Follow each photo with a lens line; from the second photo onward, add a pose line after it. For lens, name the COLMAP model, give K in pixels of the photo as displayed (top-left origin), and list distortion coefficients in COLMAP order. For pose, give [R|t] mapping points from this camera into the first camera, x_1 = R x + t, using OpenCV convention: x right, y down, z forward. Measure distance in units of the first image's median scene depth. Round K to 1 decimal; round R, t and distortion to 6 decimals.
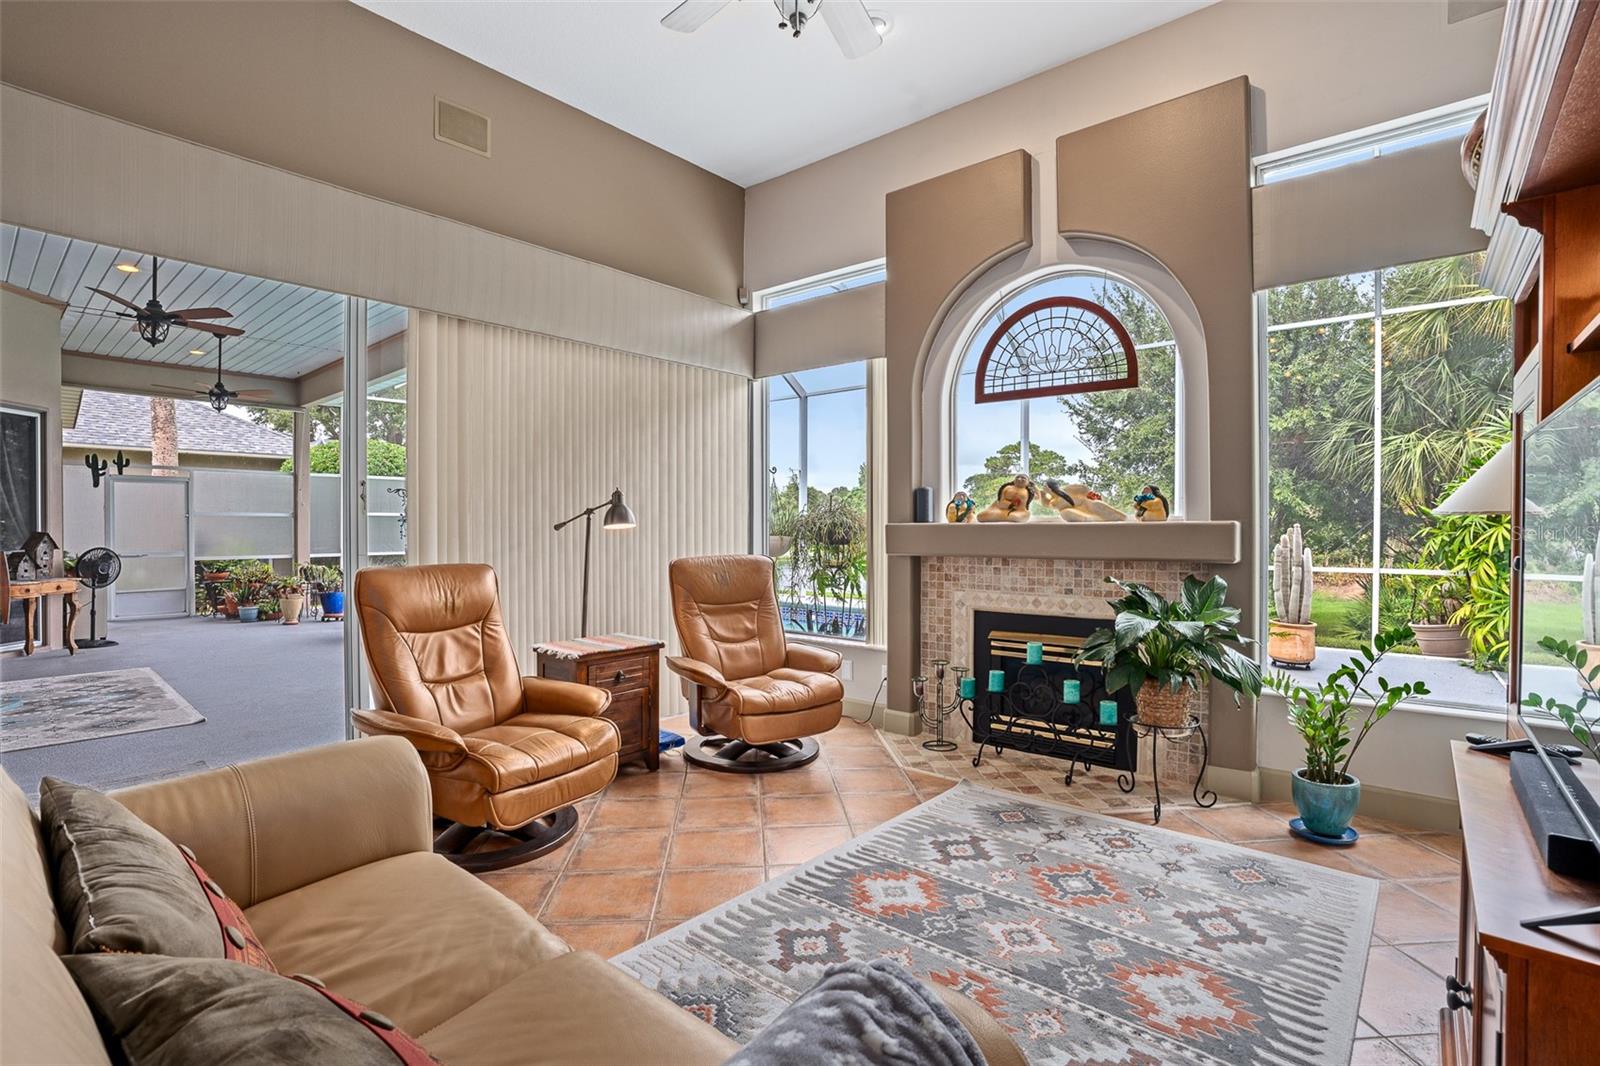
lens RADIAL K [[750.8, 0, 800.9], [0, 750.8, 534.6], [0, 0, 1]] dist [-0.051070, 0.000700]
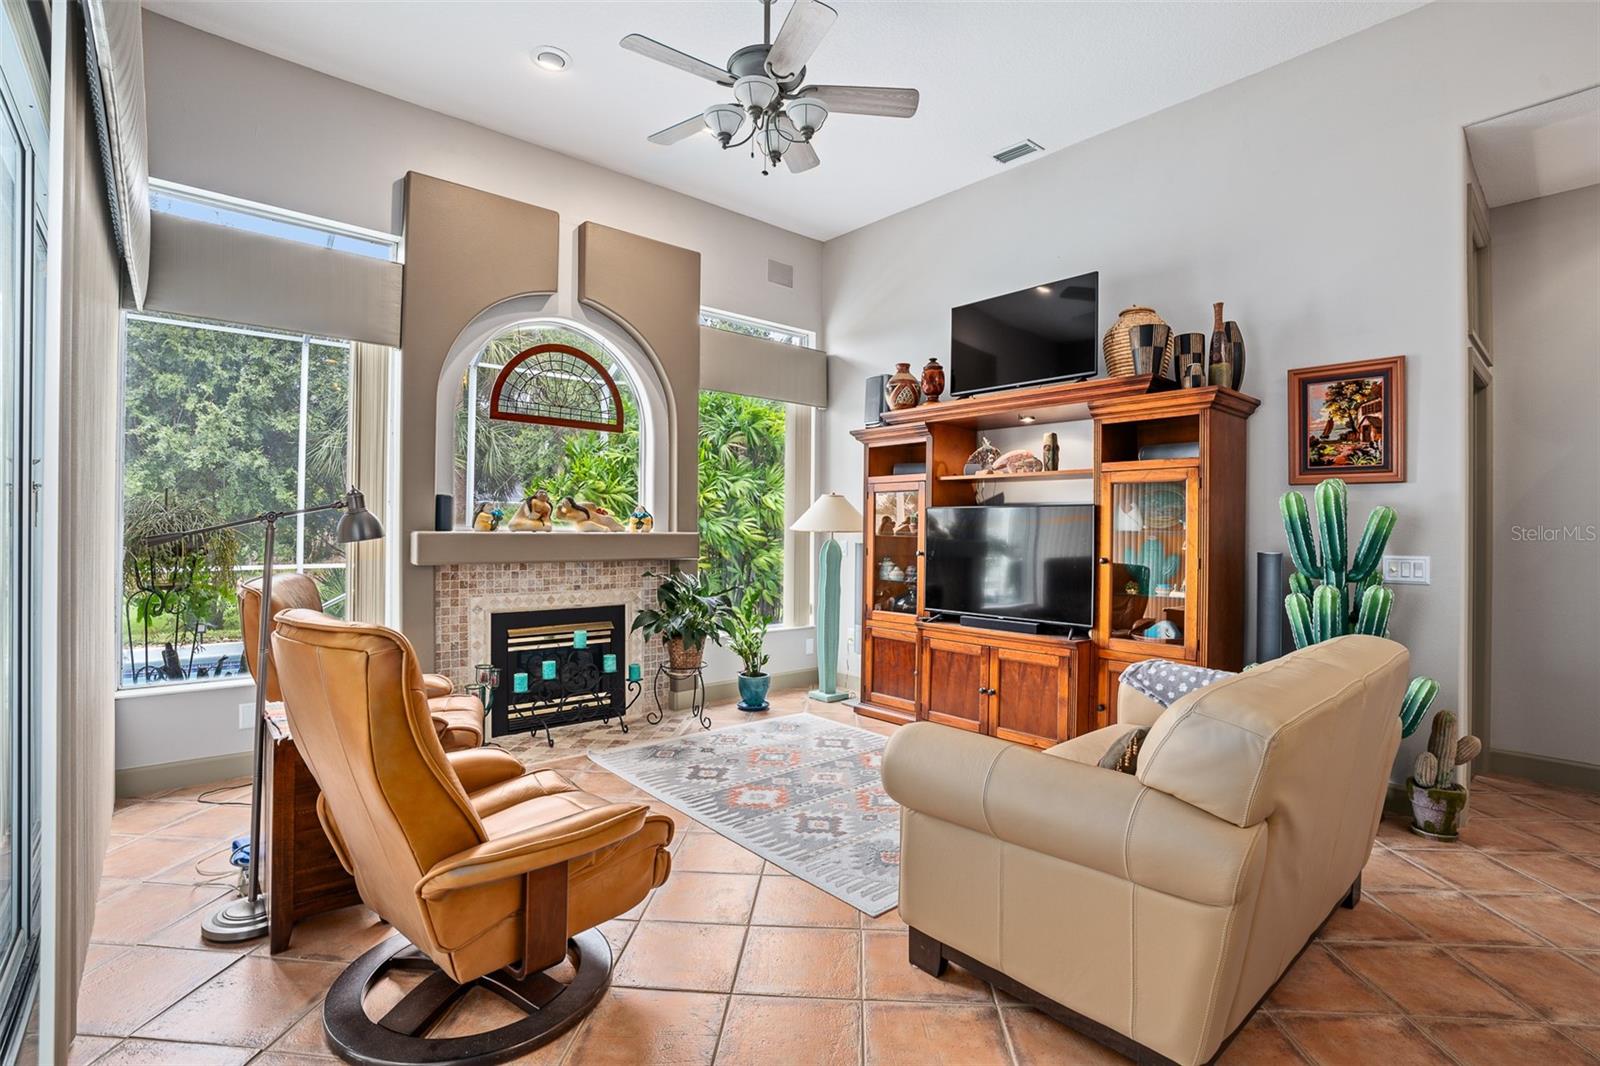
lens RADIAL K [[745.1, 0, 801.9], [0, 745.1, 526.7], [0, 0, 1]] dist [-0.071540, 0.025502]
pose [[0.142208, 0.005666, 0.989821, -0.841487], [-0.002417, 0.999983, -0.005377, -0.019926], [-0.989834, -0.001627, 0.142220, 0.474266]]
